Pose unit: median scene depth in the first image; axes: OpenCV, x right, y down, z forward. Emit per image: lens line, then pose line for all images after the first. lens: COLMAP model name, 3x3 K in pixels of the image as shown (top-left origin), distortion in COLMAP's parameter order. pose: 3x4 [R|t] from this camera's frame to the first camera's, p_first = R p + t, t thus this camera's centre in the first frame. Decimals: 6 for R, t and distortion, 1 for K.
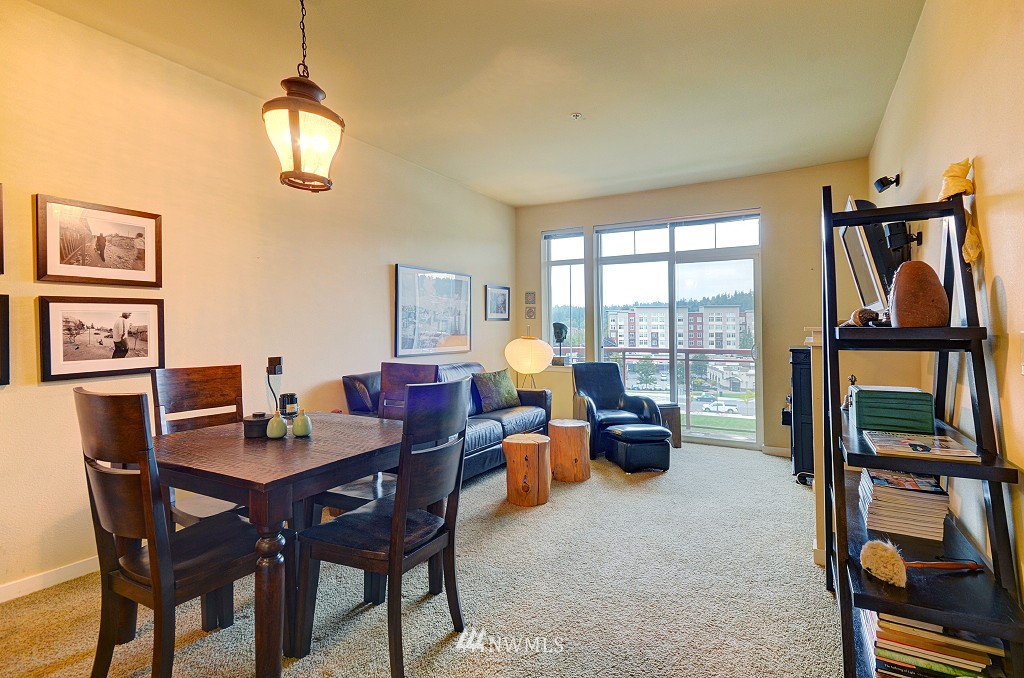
lens RADIAL K [[559.8, 0, 520.3], [0, 559.8, 325.3], [0, 0, 1]] dist [0.000003, -0.000465]
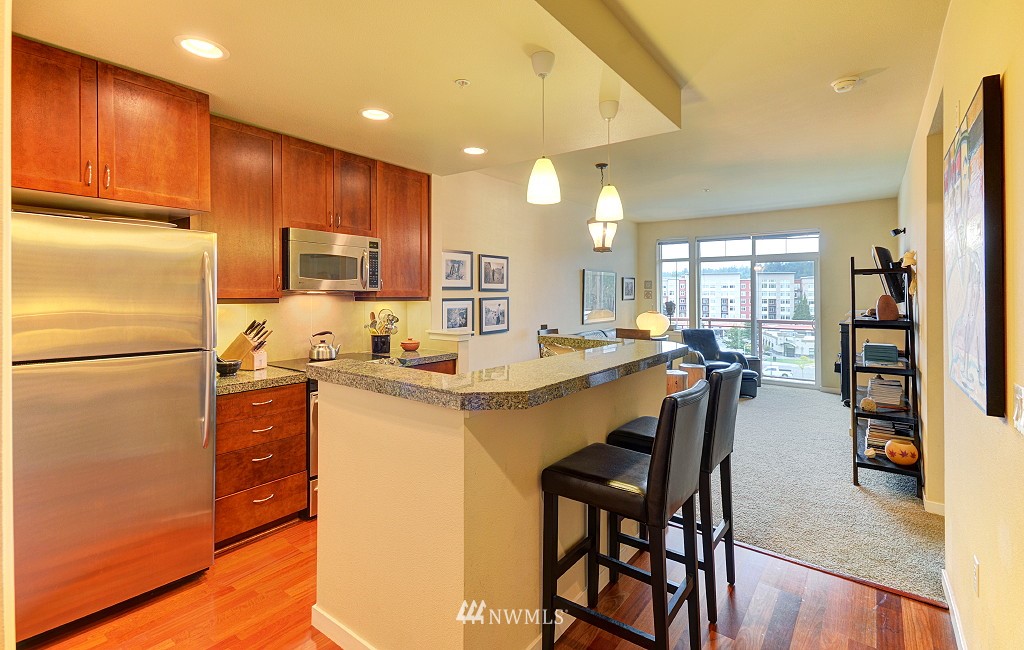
lens RADIAL K [[508.1, 0, 477.2], [0, 508.1, 285.7], [0, 0, 1]] dist [-0.016119, 0.000733]
pose [[0.982441, 0.003224, -0.186545, -0.198286], [-0.004962, 0.999949, -0.008850, -0.035303], [0.186507, 0.009620, 0.982407, -0.451211]]
